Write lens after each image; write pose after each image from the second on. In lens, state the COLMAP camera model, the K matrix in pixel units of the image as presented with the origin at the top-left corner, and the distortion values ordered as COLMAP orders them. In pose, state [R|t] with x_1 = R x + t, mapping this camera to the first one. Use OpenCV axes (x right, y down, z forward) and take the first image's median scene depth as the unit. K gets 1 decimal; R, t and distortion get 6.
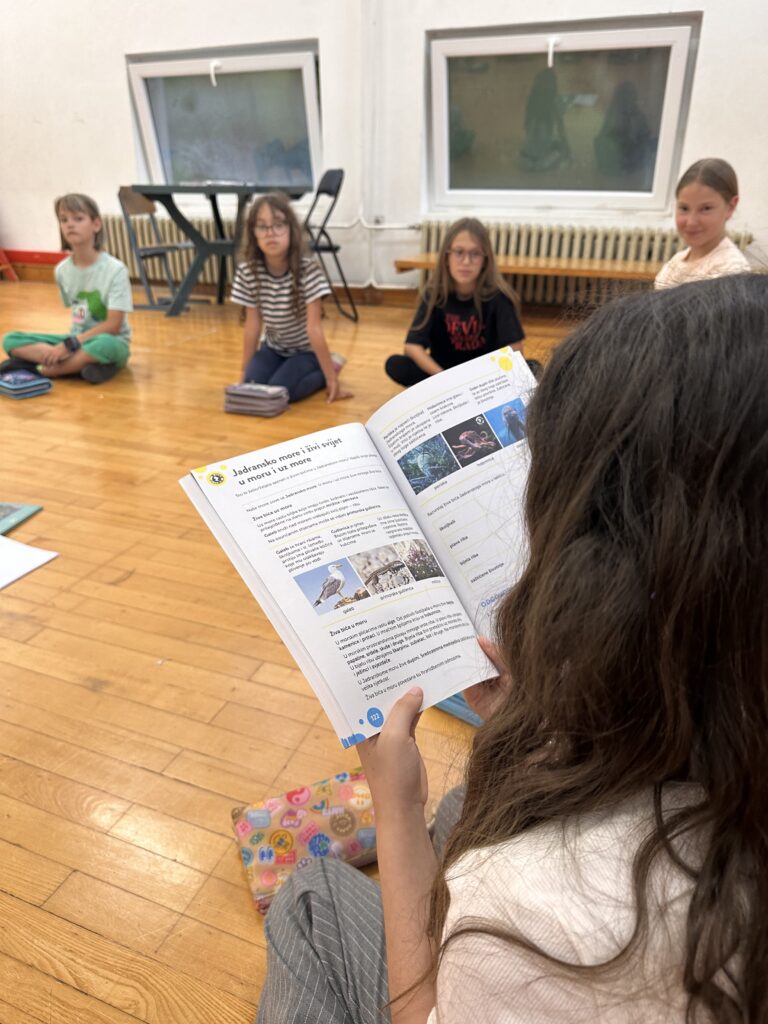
lens RADIAL K [[737.6, 0, 382.9], [0, 737.6, 516.5], [0, 0, 1]] dist [0.029624, -0.024093]
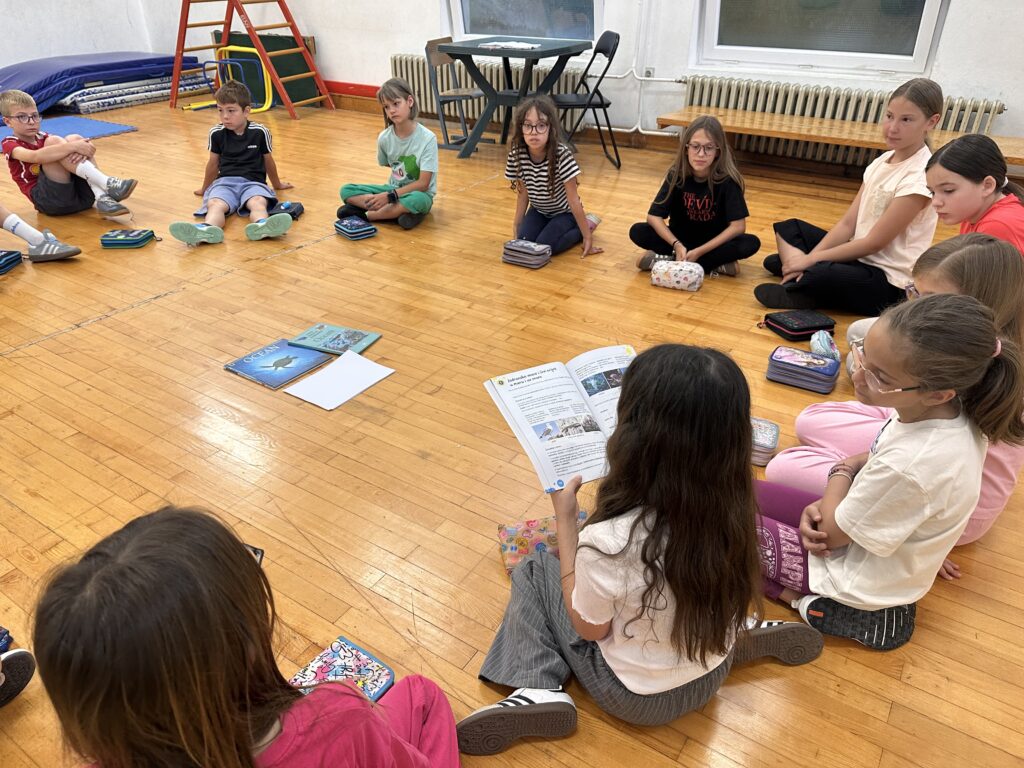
lens RADIAL K [[737.6, 0, 509.9], [0, 737.6, 381.8], [0, 0, 1]] dist [0.029624, -0.024093]
pose [[0.980723, 0.092394, -0.172182, 0.043493], [-0.076351, 0.992294, 0.097585, -0.058840], [0.179871, -0.082557, 0.980220, -0.298058]]
